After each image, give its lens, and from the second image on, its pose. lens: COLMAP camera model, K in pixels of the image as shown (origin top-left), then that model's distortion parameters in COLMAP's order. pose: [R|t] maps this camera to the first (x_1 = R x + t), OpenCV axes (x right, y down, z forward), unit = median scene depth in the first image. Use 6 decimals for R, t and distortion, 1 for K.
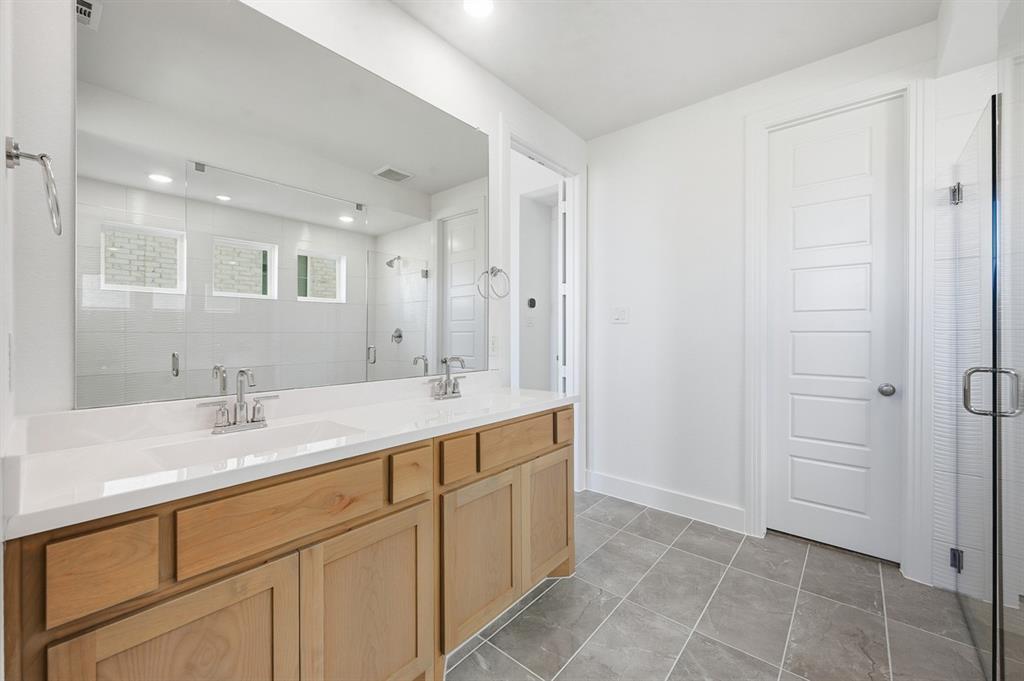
lens RADIAL K [[401.9, 0, 509.9], [0, 401.9, 332.5], [0, 0, 1]] dist [-0.002918, 0.000595]
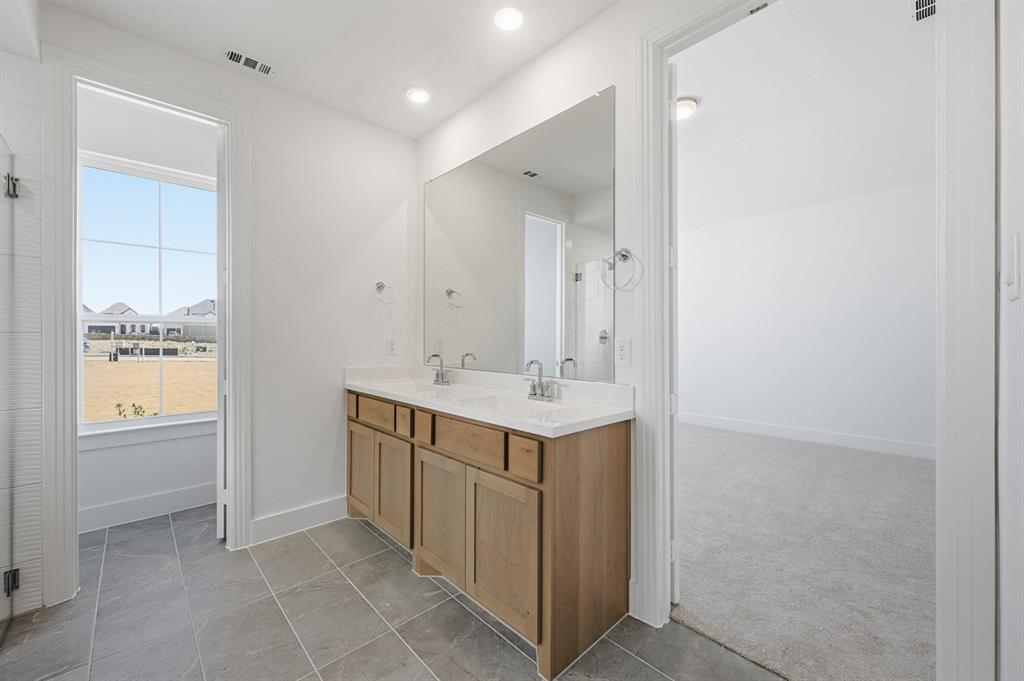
lens RADIAL K [[401.9, 0, 510.1], [0, 401.9, 336.8], [0, 0, 1]] dist [-0.002918, 0.000595]
pose [[-0.092532, 0.001559, -0.995708, 0.947447], [0.004151, 0.999991, 0.001180, 0.001890], [0.995701, -0.004024, -0.092538, 1.103611]]
